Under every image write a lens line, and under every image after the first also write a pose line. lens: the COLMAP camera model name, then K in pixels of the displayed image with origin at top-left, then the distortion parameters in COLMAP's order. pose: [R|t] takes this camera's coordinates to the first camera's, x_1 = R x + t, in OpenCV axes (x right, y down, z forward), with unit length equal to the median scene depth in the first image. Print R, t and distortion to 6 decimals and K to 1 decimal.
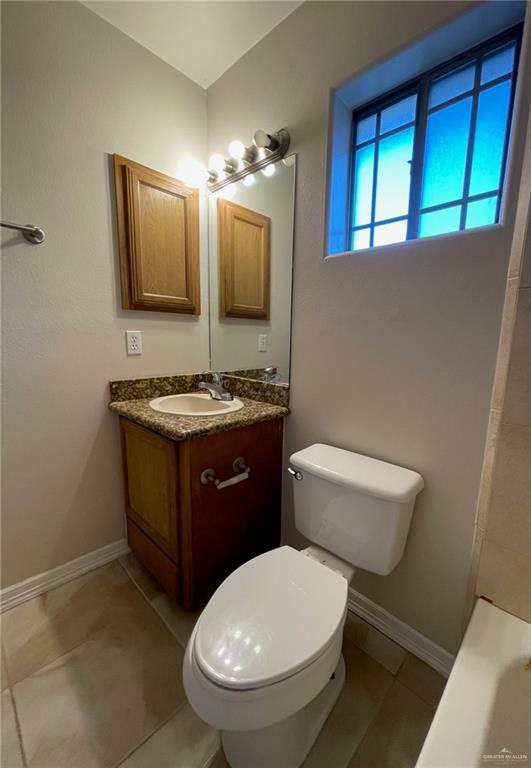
lens RADIAL K [[298.4, 0, 269.5], [0, 298.4, 382.9], [0, 0, 1]] dist [-0.006688, -0.000193]
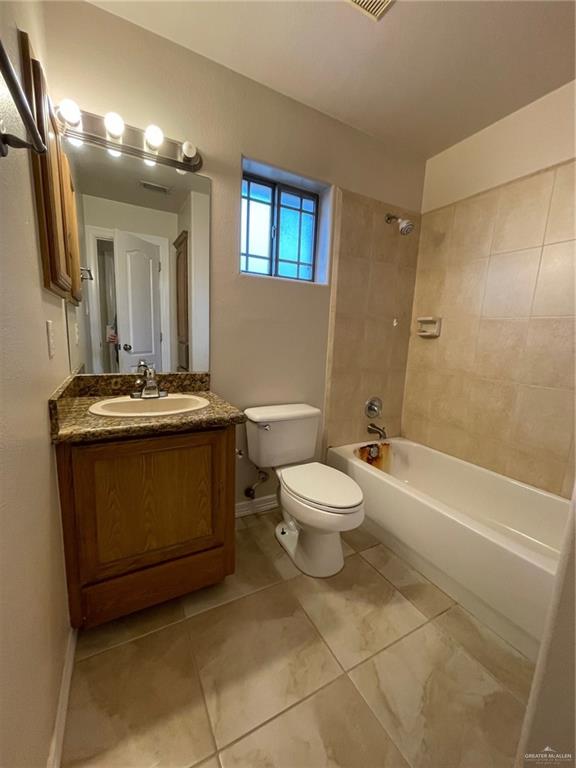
lens RADIAL K [[308.5, 0, 286.1], [0, 308.5, 382.3], [0, 0, 1]] dist [-0.000737, 0.000975]
pose [[0.329588, -0.155817, 0.931178, -1.252860], [0.113927, 0.985644, 0.124607, -0.086229], [-0.937226, 0.065017, 0.342608, 0.376954]]
